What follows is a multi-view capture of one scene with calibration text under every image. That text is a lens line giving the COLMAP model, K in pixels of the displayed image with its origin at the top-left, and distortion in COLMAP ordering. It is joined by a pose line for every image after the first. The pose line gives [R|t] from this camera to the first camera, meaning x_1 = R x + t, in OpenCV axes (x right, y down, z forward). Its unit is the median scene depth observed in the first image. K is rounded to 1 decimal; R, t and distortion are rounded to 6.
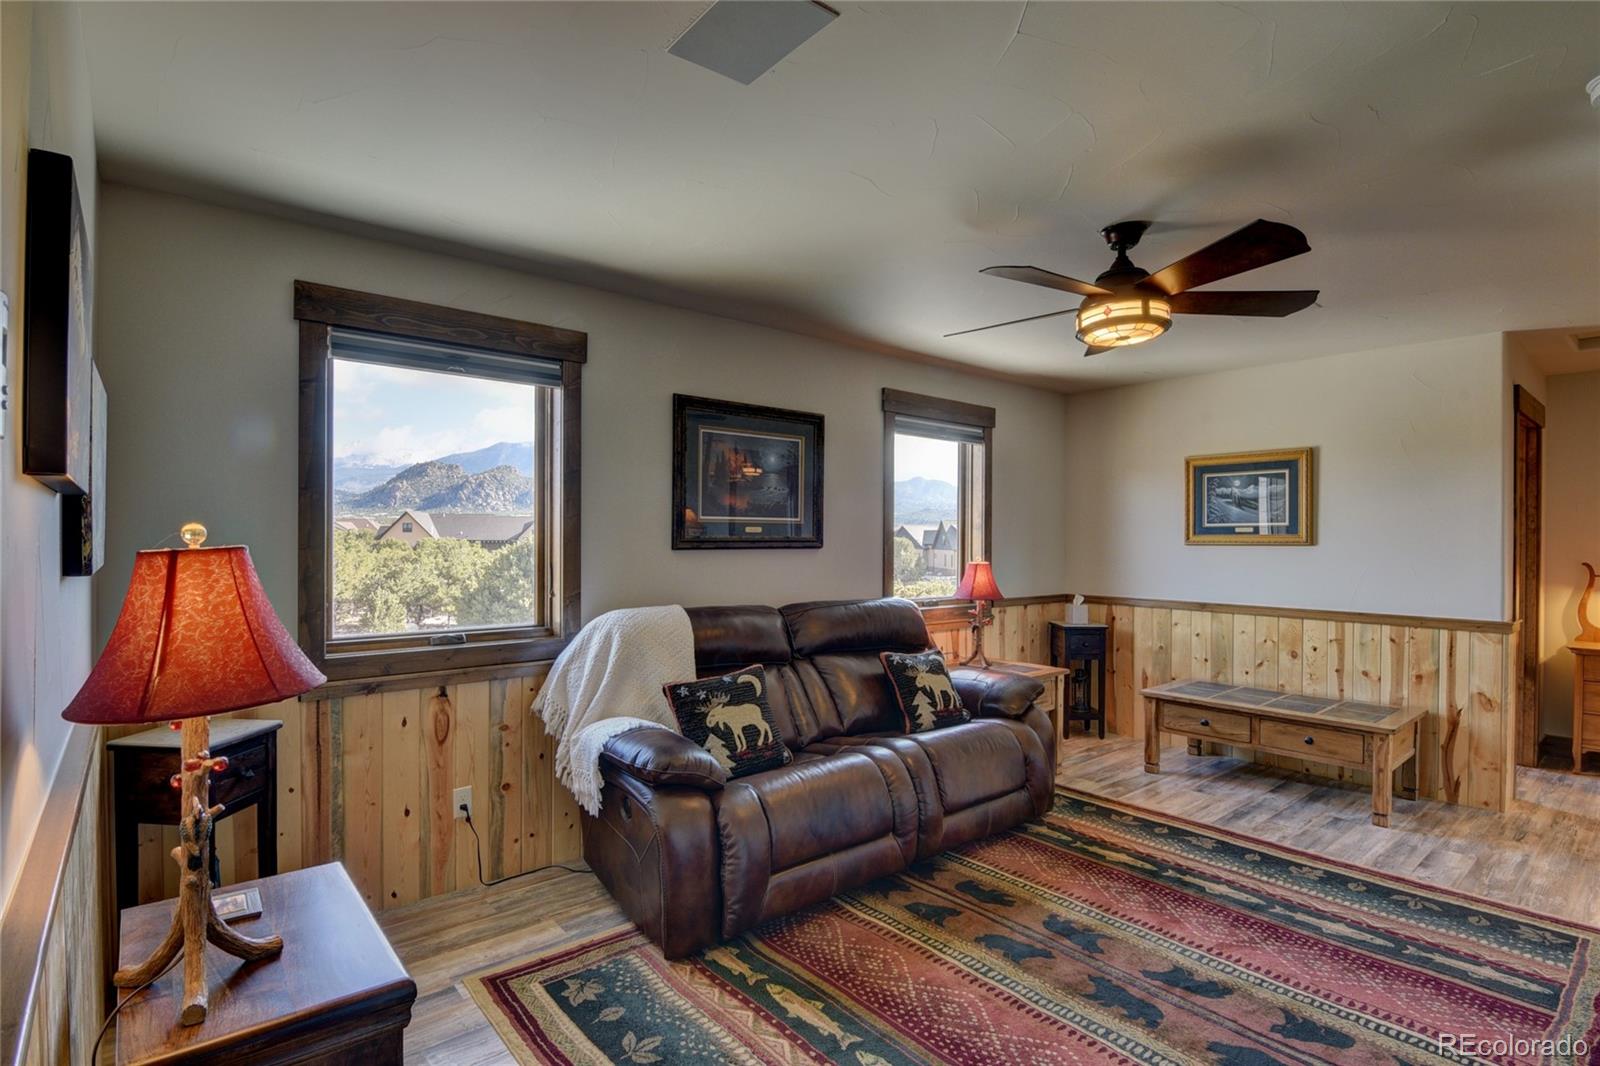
lens RADIAL K [[825.2, 0, 798.8], [0, 825.2, 537.7], [0, 0, 1]] dist [0.000539, -0.001449]
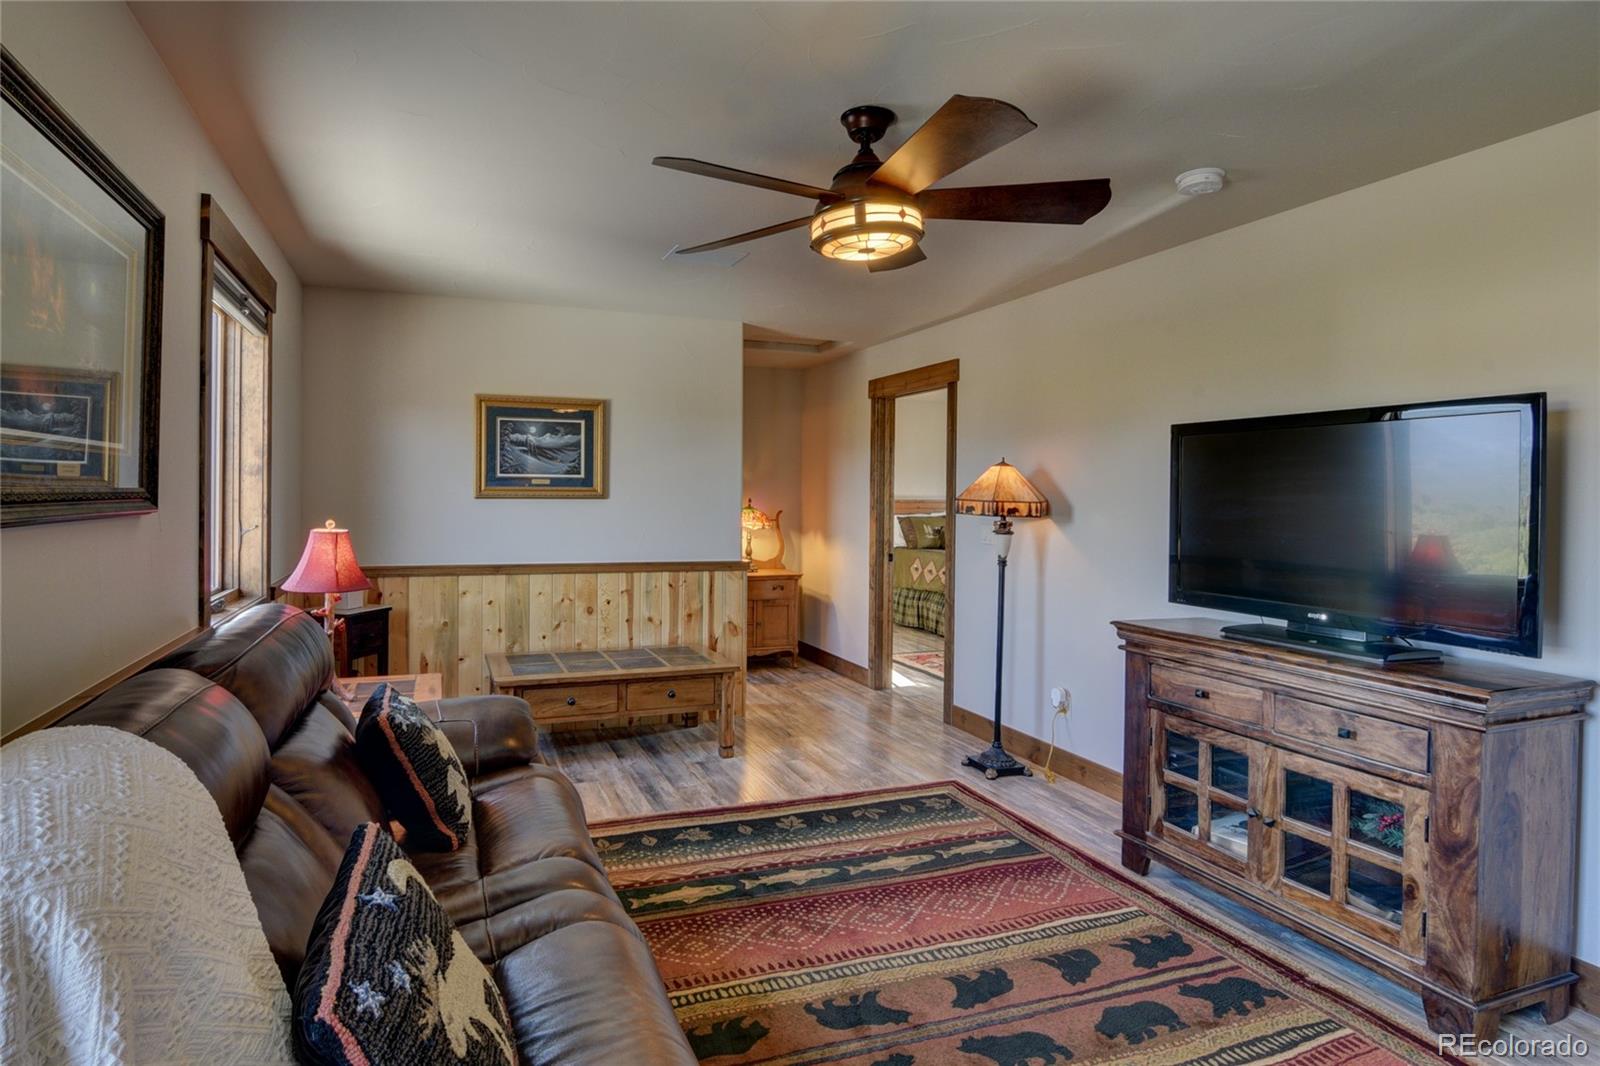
lens RADIAL K [[825.2, 0, 740.4], [0, 825.2, 496.9], [0, 0, 1]] dist [0.000539, -0.001449]
pose [[0.358926, -0.006309, 0.933345, -0.267787], [-0.008456, 0.999914, 0.010011, -0.004134], [-0.933328, -0.011486, 0.358842, 0.532402]]
